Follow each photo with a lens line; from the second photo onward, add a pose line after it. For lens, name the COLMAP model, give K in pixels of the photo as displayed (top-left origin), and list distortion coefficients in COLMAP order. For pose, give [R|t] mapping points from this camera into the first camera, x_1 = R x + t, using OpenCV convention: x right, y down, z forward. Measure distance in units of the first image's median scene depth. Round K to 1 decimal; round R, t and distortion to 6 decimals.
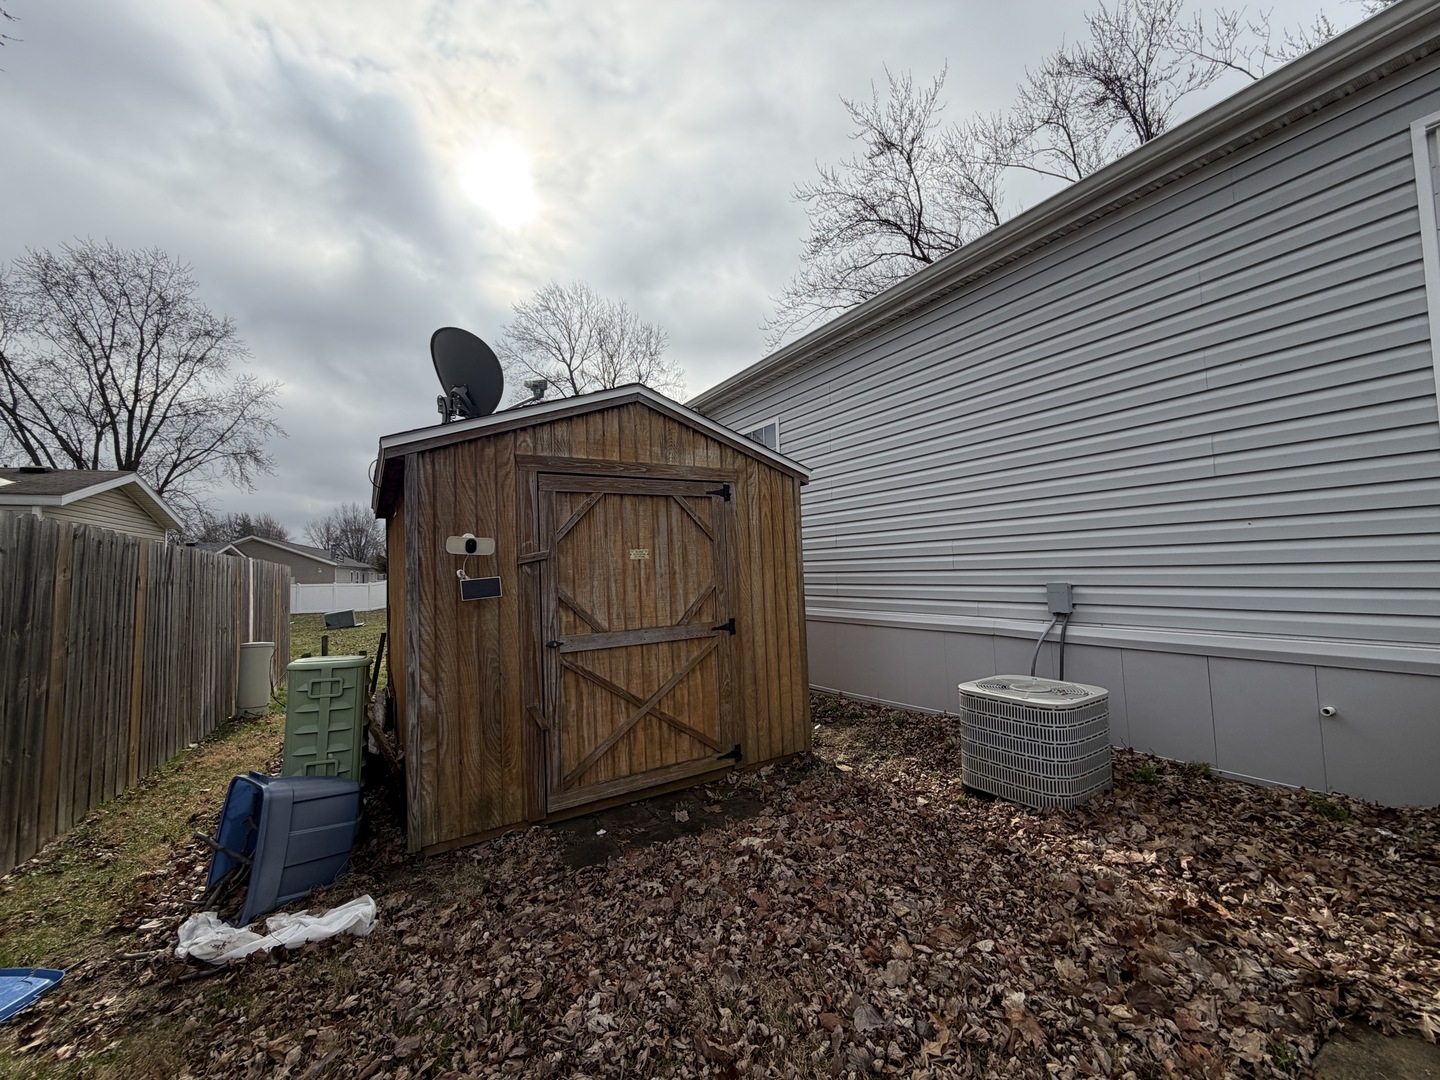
lens RADIAL K [[579.7, 0, 720.0], [0, 579.7, 540.0], [0, 0, 1]] dist [-0.001666, -0.000301]
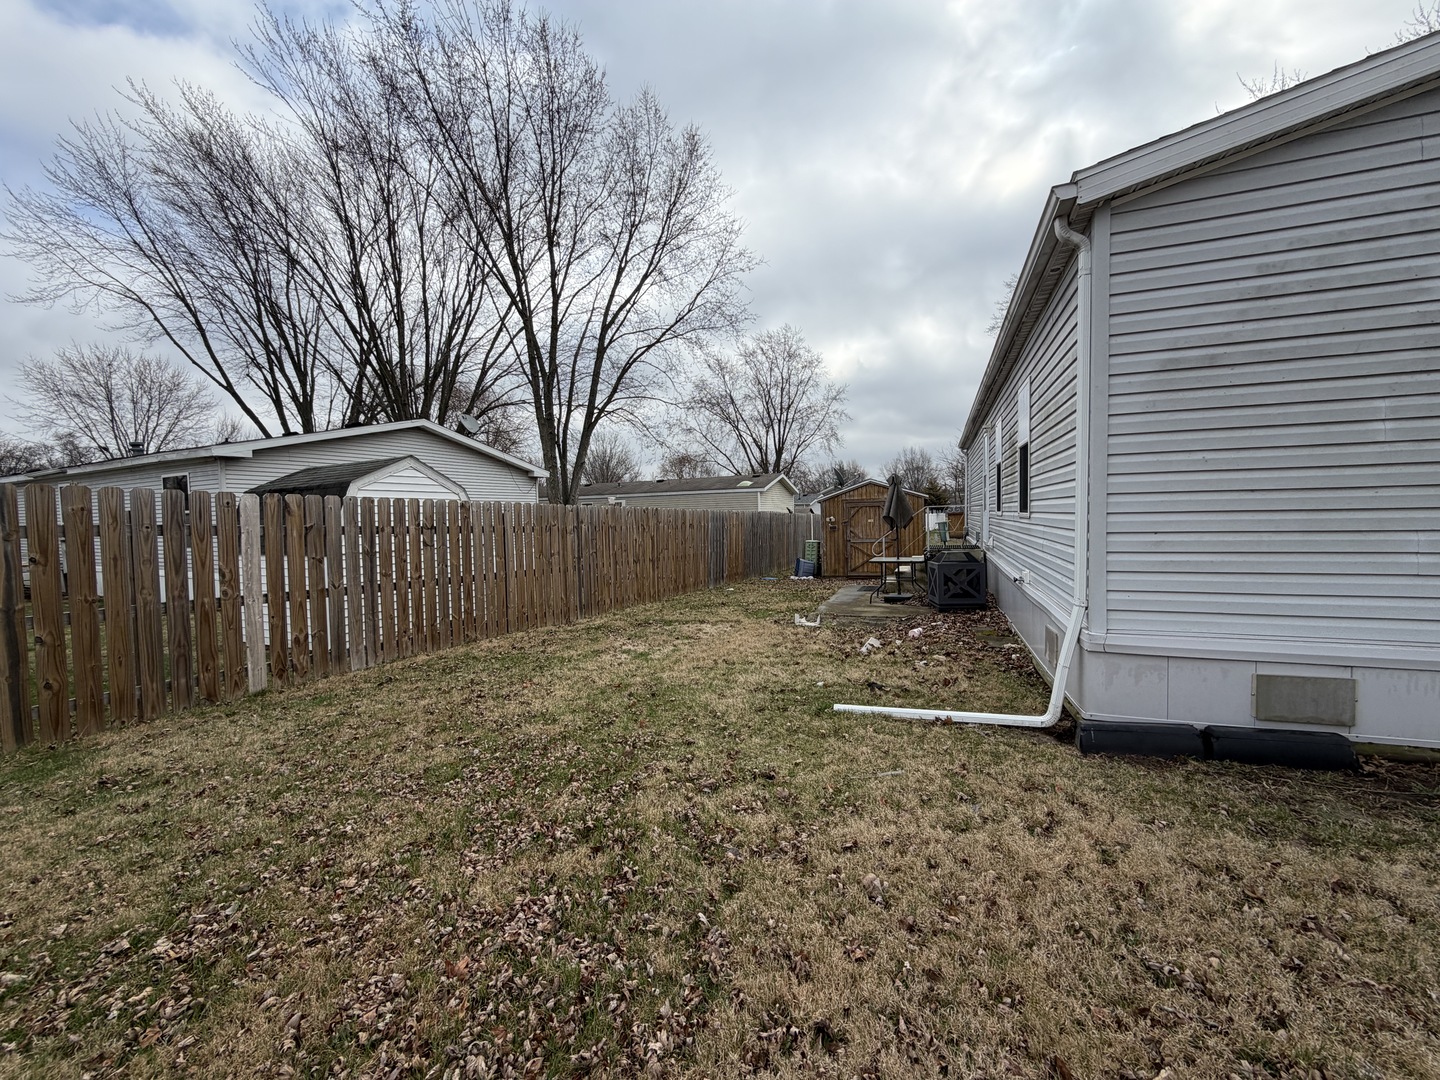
lens RADIAL K [[579.7, 0, 720.0], [0, 579.7, 540.0], [0, 0, 1]] dist [-0.001666, -0.000301]
pose [[0.621780, 0.048618, -0.781682, 0.279188], [0.045238, 0.994176, 0.097818, -0.033616], [0.781885, -0.096183, 0.615959, -0.275879]]
